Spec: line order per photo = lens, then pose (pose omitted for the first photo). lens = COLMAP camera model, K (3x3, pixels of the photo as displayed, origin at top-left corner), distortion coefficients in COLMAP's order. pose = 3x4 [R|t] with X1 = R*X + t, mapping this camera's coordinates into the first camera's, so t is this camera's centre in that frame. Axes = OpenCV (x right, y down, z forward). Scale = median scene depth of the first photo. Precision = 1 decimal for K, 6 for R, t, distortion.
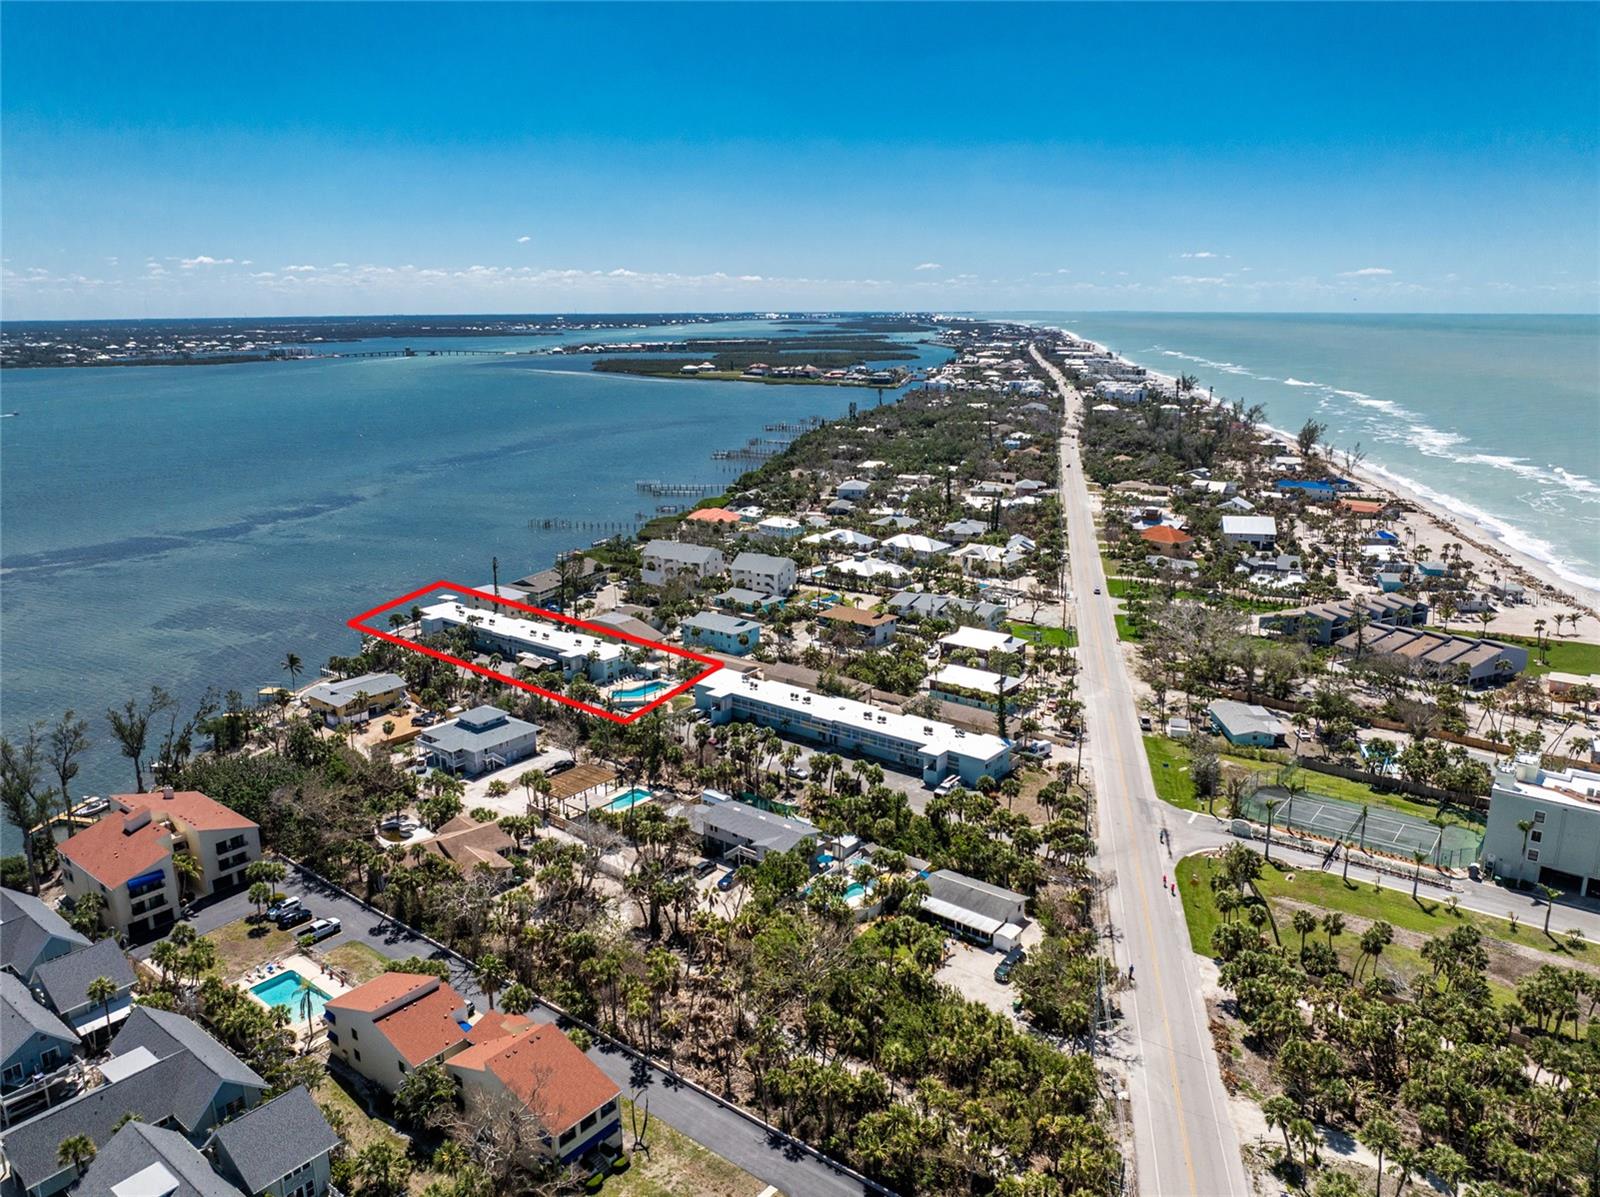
lens RADIAL K [[1135.8, 0, 802.0], [0, 1135.8, 591.0], [0, 0, 1]] dist [-0.022006, -0.015095]
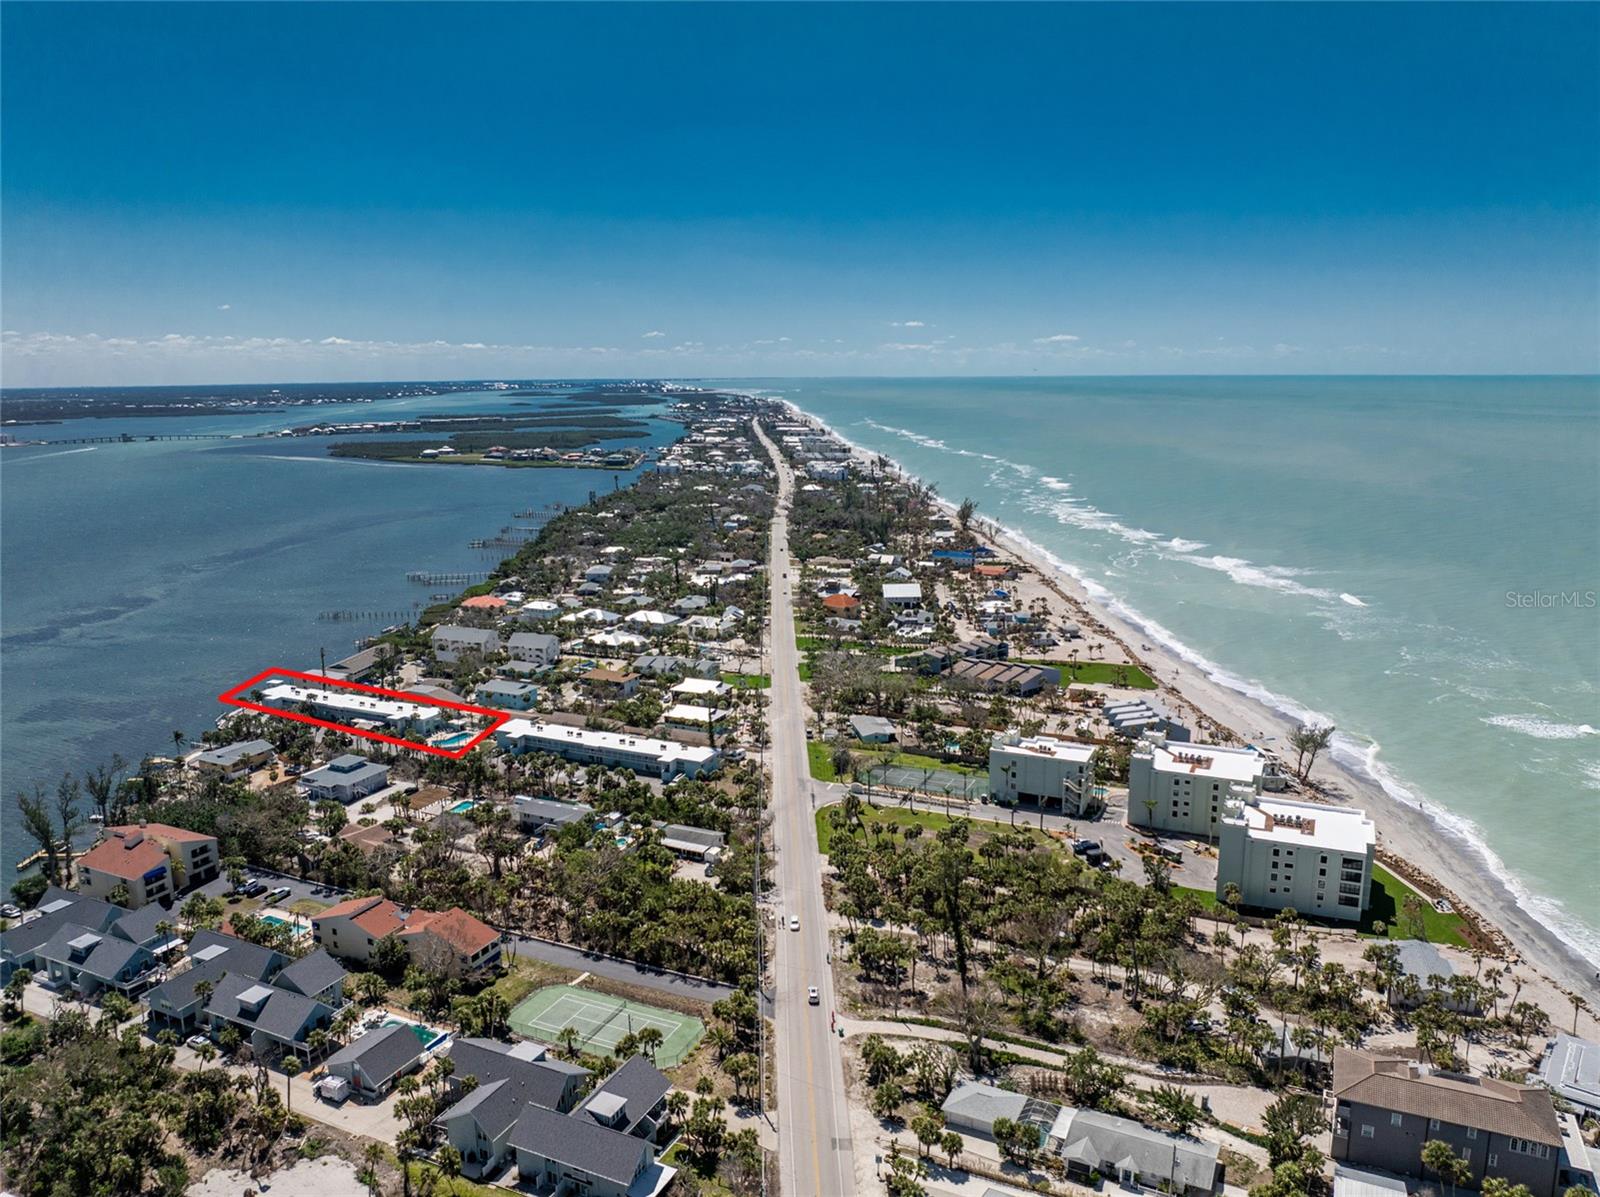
lens RADIAL K [[1135.8, 0, 800.9], [0, 1135.8, 603.5], [0, 0, 1]] dist [-0.022006, -0.015095]
pose [[0.973626, -0.048831, 0.222863, -0.027710], [0.058413, 0.997621, -0.036601, -0.001069], [-0.220546, 0.048654, 0.974162, -0.383140]]
